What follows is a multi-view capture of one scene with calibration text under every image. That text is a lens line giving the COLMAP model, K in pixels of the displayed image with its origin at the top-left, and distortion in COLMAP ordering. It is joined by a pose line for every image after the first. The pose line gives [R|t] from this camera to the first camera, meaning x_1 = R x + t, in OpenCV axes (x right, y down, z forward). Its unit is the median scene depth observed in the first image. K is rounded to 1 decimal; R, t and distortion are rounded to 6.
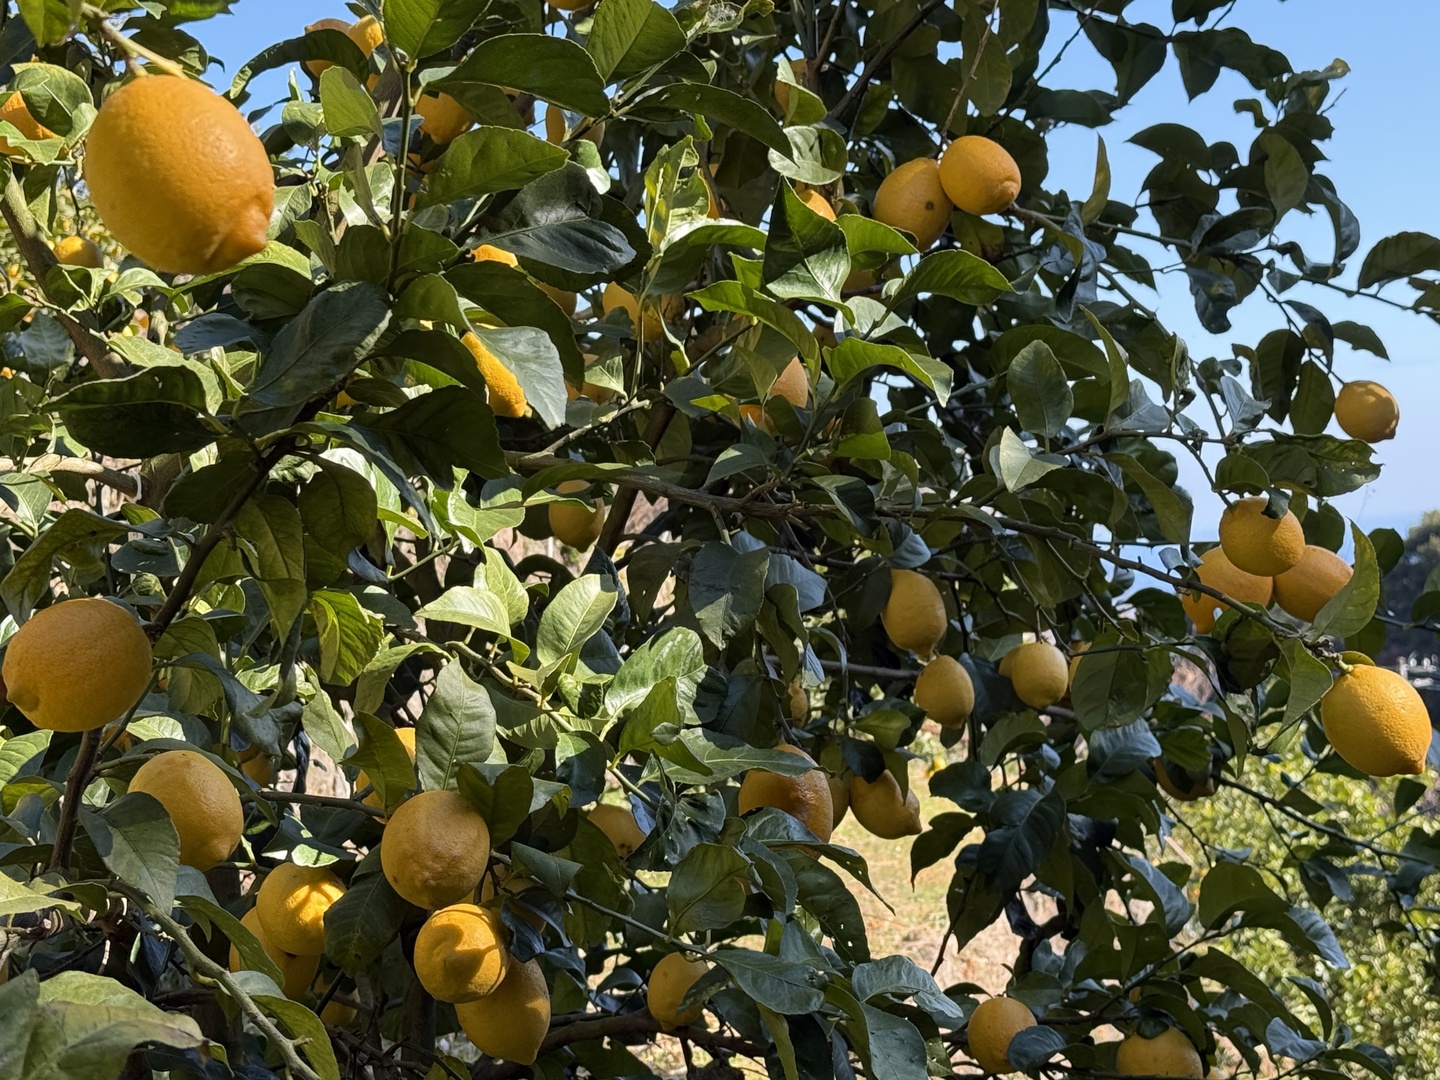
lens RADIAL K [[2691.0, 0, 720.0], [0, 2691.0, 540.0], [0, 0, 1]] dist [0.195190, -0.246086]
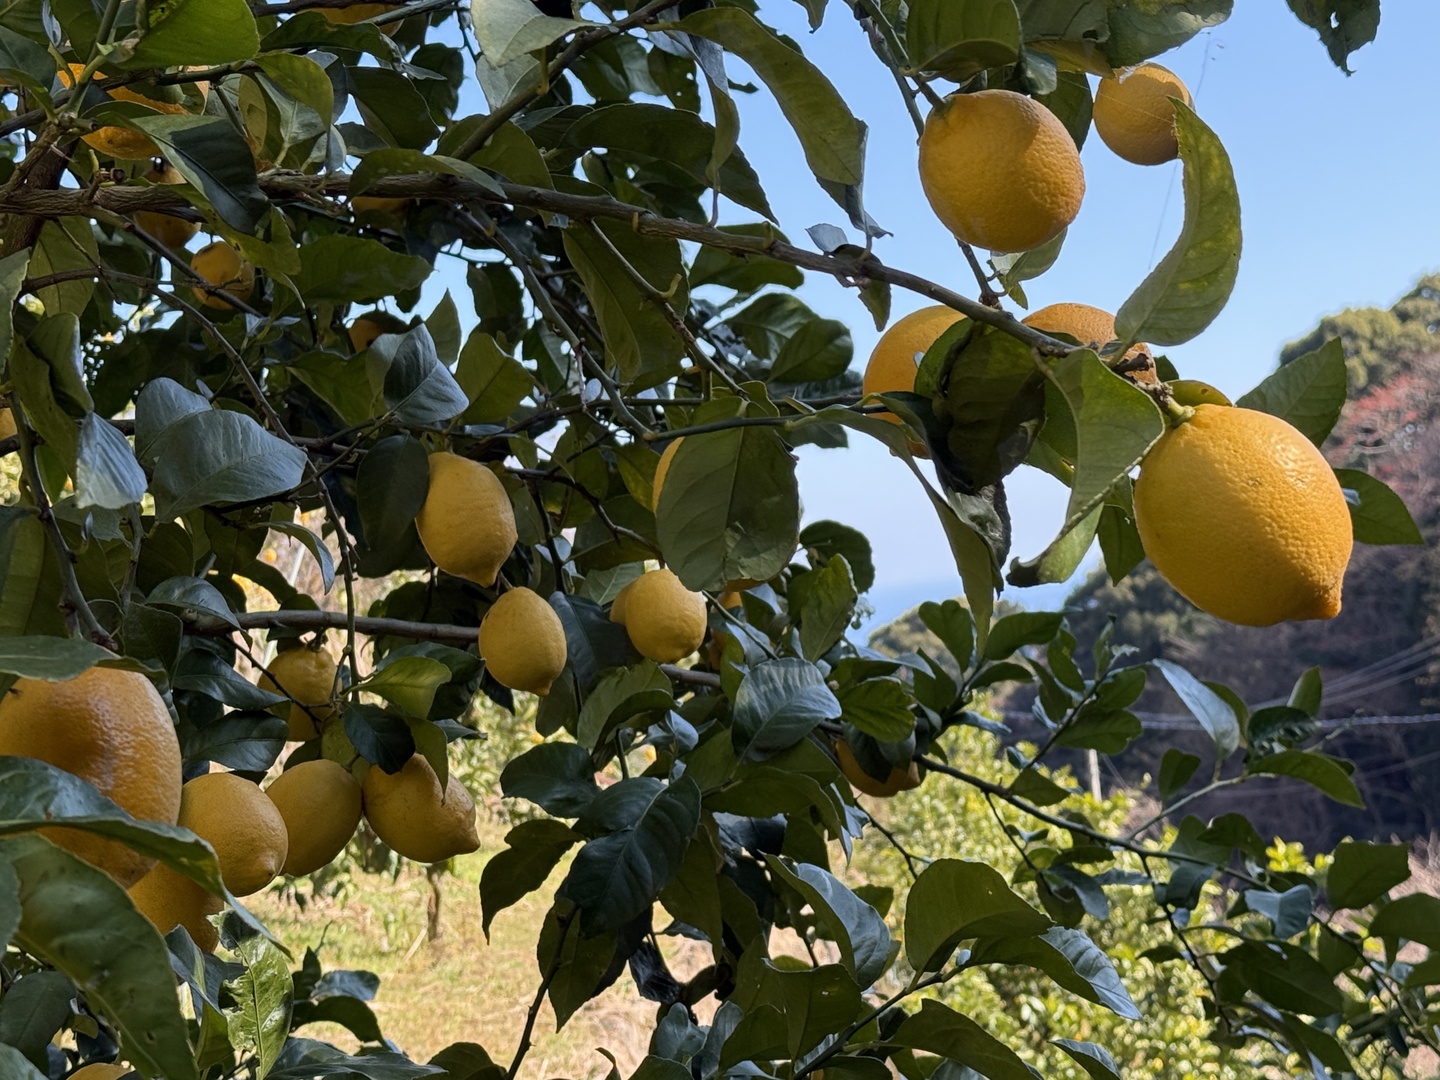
lens RADIAL K [[2606.0, 0, 721.0], [0, 2606.0, 469.6], [0, 0, 1]] dist [-0.046454, 1.412908]
pose [[0.992983, -0.034058, 0.113246, 0.060206], [0.040497, 0.997662, -0.055054, 0.051147], [-0.111106, 0.059254, 0.992041, 0.347200]]
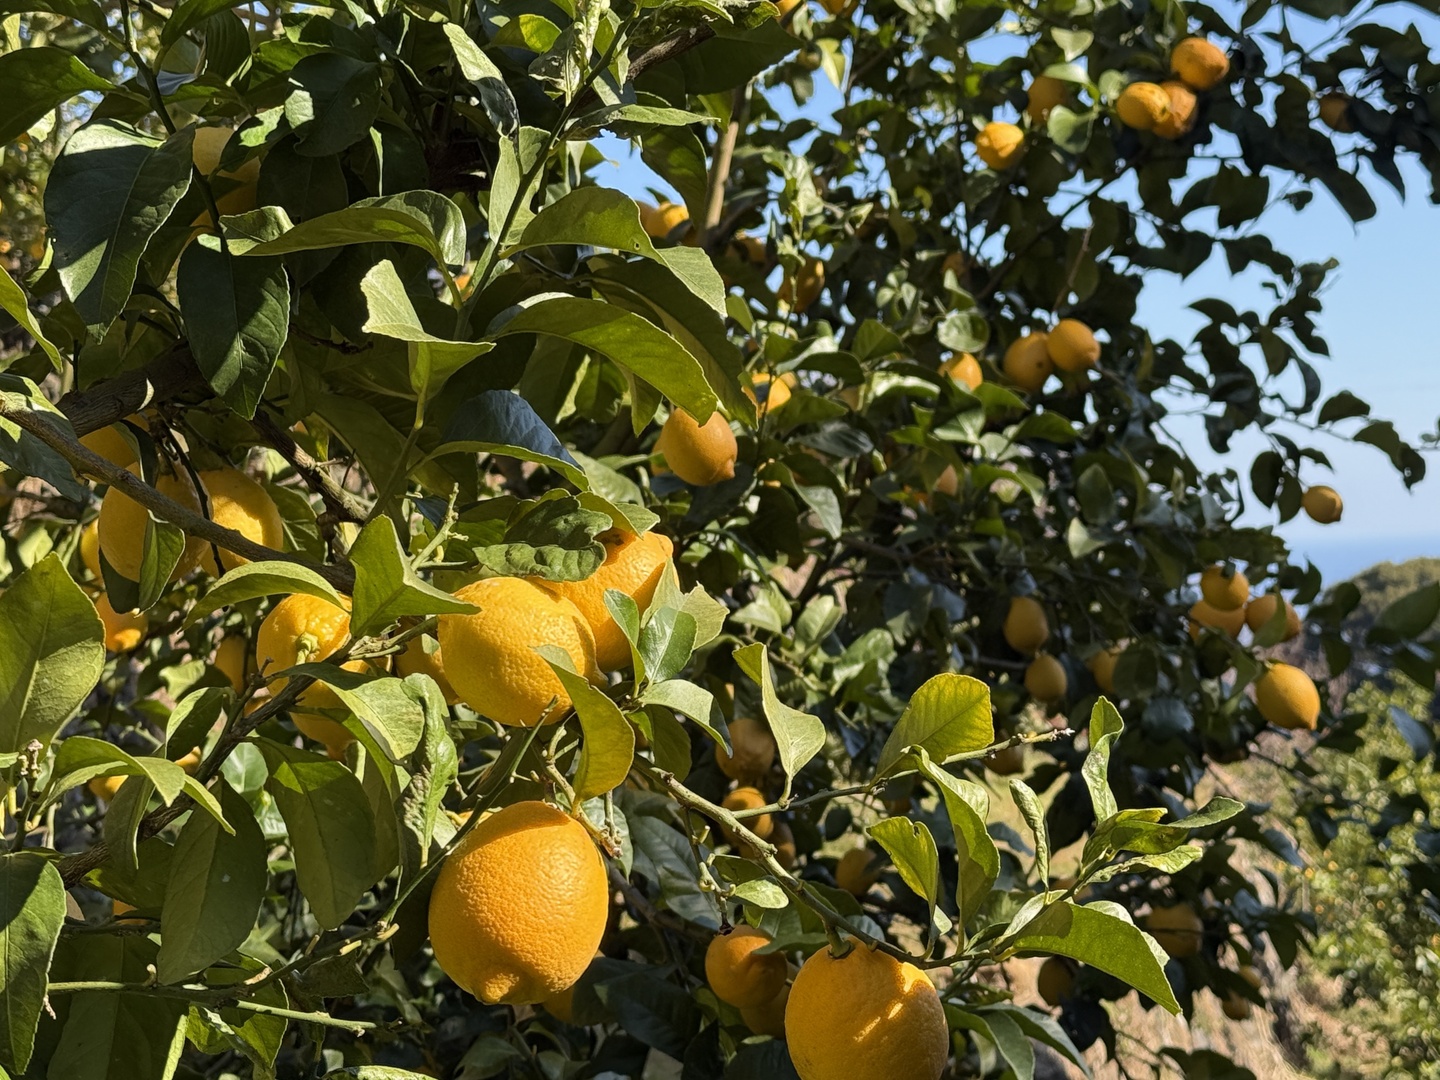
lens RADIAL K [[2618.1, 0, 876.5], [0, 2618.1, 539.1], [0, 0, 1]] dist [0.809666, -0.041051]
pose [[0.999607, 0.028022, -0.000004, -0.011664], [-0.028022, 0.999605, -0.002124, -0.014440], [-0.000056, 0.002124, 0.999998, -0.432411]]
